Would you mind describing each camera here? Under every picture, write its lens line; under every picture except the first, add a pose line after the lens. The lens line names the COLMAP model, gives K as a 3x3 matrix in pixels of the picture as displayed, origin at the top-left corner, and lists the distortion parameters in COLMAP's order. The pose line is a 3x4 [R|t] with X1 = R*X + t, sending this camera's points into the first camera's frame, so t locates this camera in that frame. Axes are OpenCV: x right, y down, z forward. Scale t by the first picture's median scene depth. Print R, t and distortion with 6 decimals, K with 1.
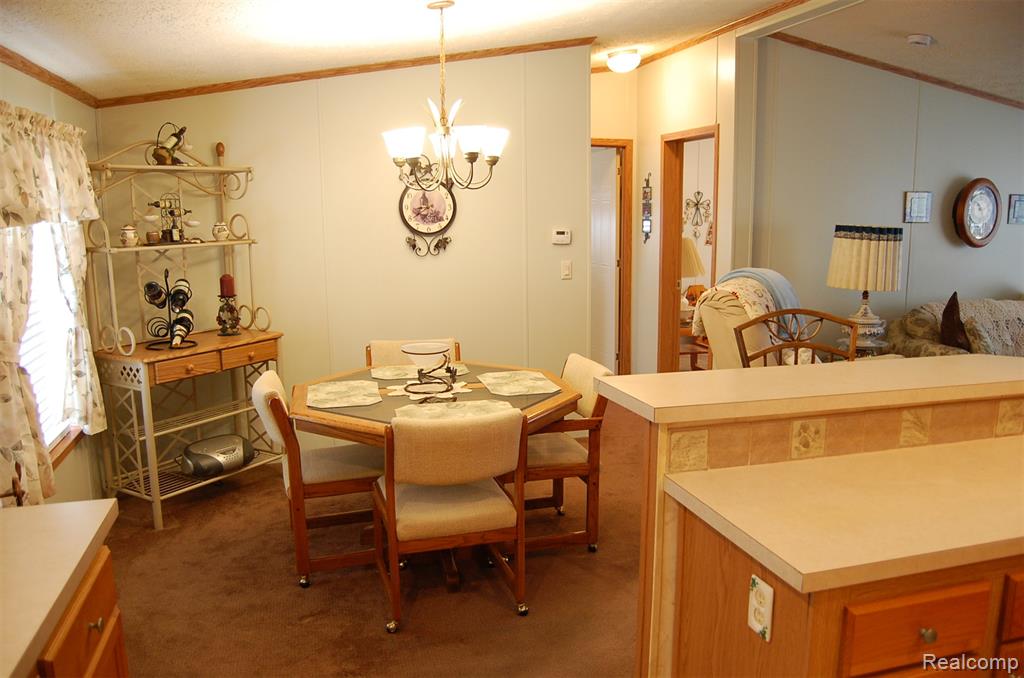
lens RADIAL K [[795.6, 0, 512.0], [0, 795.6, 339.0], [0, 0, 1]] dist [-0.064845, 0.008547]
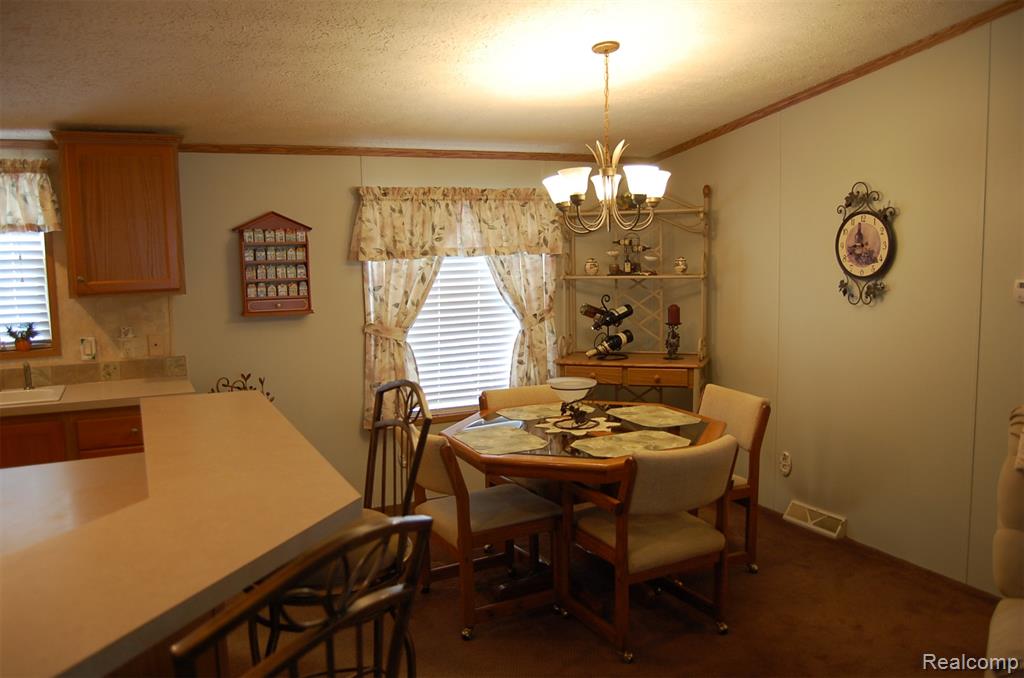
lens RADIAL K [[795.6, 0, 512.0], [0, 795.6, 339.0], [0, 0, 1]] dist [-0.064845, 0.008547]
pose [[0.196642, 0.118983, -0.973229, 0.621873], [-0.143218, 0.985449, 0.091540, -0.093458], [0.969959, 0.121383, 0.210821, 0.492852]]
